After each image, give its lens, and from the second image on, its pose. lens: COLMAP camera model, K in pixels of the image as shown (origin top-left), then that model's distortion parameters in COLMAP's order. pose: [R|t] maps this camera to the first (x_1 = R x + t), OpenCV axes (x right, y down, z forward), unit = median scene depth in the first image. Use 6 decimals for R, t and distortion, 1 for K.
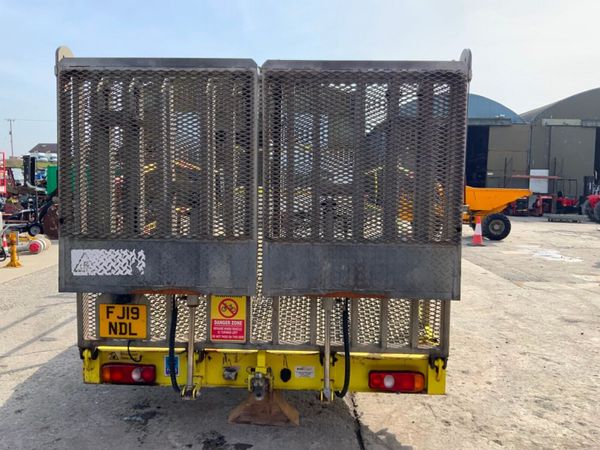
lens RADIAL K [[502.9, 0, 300.7], [0, 502.9, 223.8], [0, 0, 1]] dist [0.057064, -0.120627]
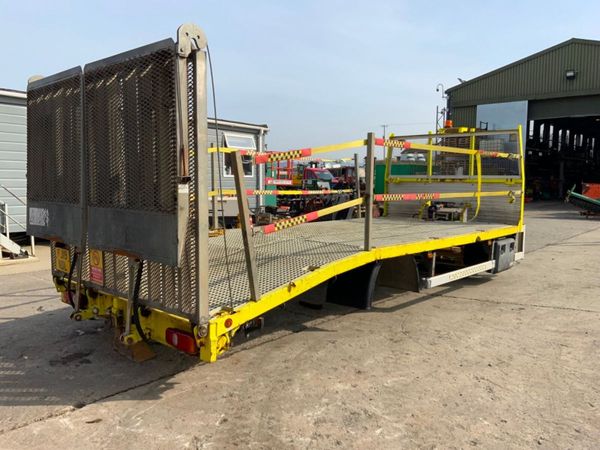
lens RADIAL K [[502.9, 0, 299.1], [0, 502.9, 226.6], [0, 0, 1]] dist [0.057064, -0.120627]
pose [[0.755778, 0.055807, -0.652445, 1.100833], [-0.050196, 0.998368, 0.027250, 0.024039], [0.652901, 0.012155, 0.757346, 0.346460]]
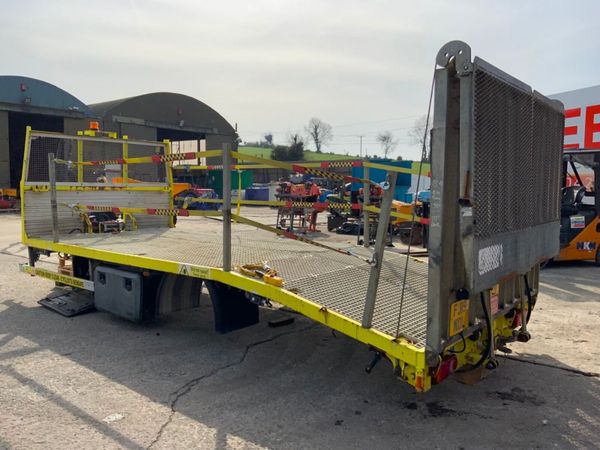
lens RADIAL K [[502.9, 0, 298.8], [0, 502.9, 221.8], [0, 0, 1]] dist [0.057064, -0.120627]
pose [[0.599969, -0.068131, 0.797117, -1.371085], [0.060273, 0.997385, 0.039883, -0.062082], [-0.797750, 0.024116, 0.602506, 0.636011]]
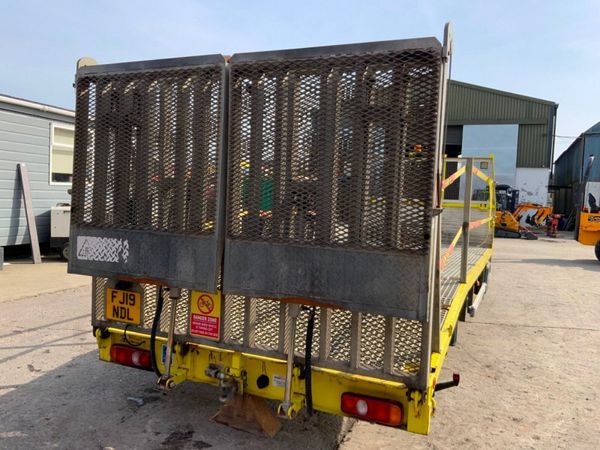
lens RADIAL K [[502.9, 0, 298.0], [0, 502.9, 224.2], [0, 0, 1]] dist [0.057064, -0.120627]
pose [[0.925343, 0.046015, -0.376327, 0.395426], [-0.057839, 0.998122, -0.020175, 0.018093], [0.374692, 0.040435, 0.926267, 0.132332]]
